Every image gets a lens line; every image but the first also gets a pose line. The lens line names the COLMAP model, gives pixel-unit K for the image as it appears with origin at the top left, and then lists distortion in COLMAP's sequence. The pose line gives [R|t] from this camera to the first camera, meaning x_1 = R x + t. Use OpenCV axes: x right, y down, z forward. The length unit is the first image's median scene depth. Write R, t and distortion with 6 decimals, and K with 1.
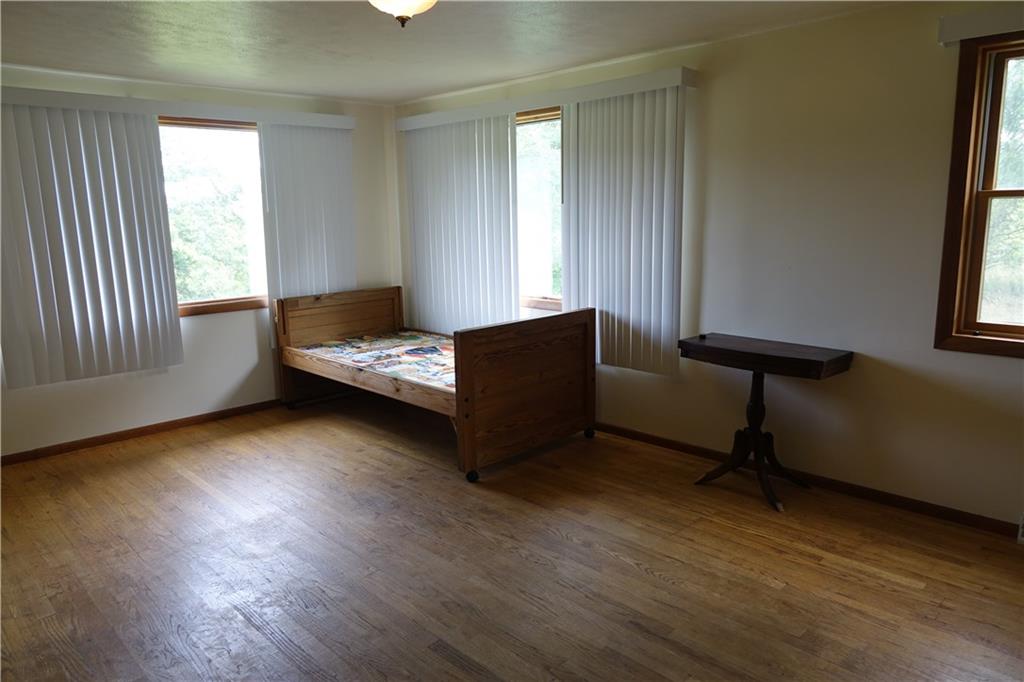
lens RADIAL K [[695.0, 0, 513.1], [0, 695.0, 341.6], [0, 0, 1]] dist [-0.007343, 0.003488]
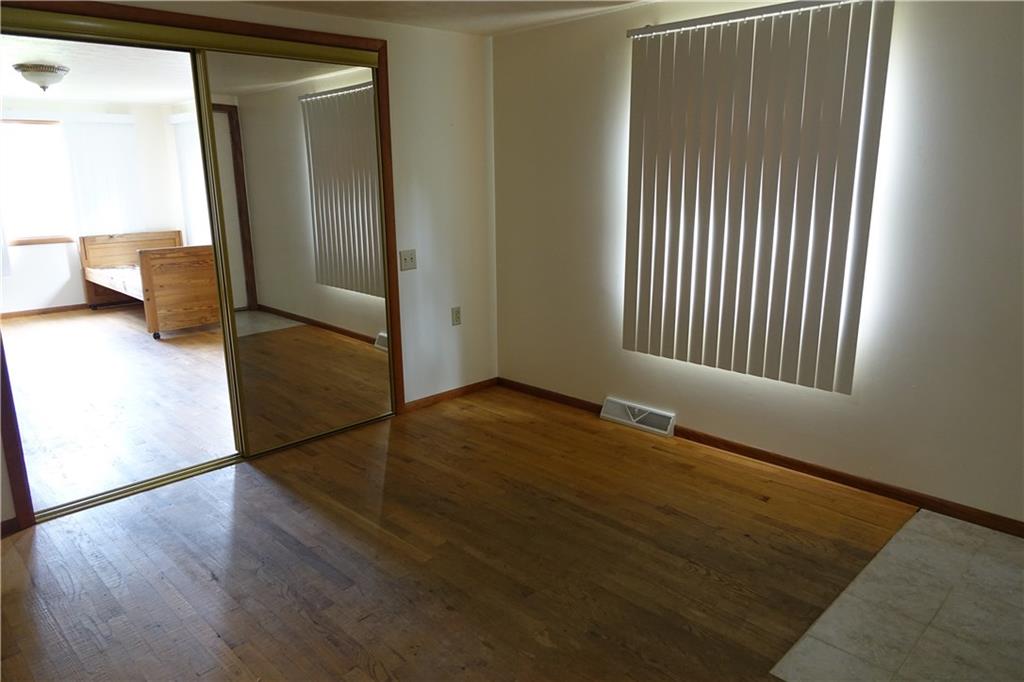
lens RADIAL K [[695.0, 0, 510.8], [0, 695.0, 340.8], [0, 0, 1]] dist [-0.007343, 0.003488]
pose [[0.999961, 0.006225, -0.006254, 0.621851], [-0.005897, 0.998669, 0.051236, 0.084210], [0.006564, -0.051197, 0.998667, -0.538517]]
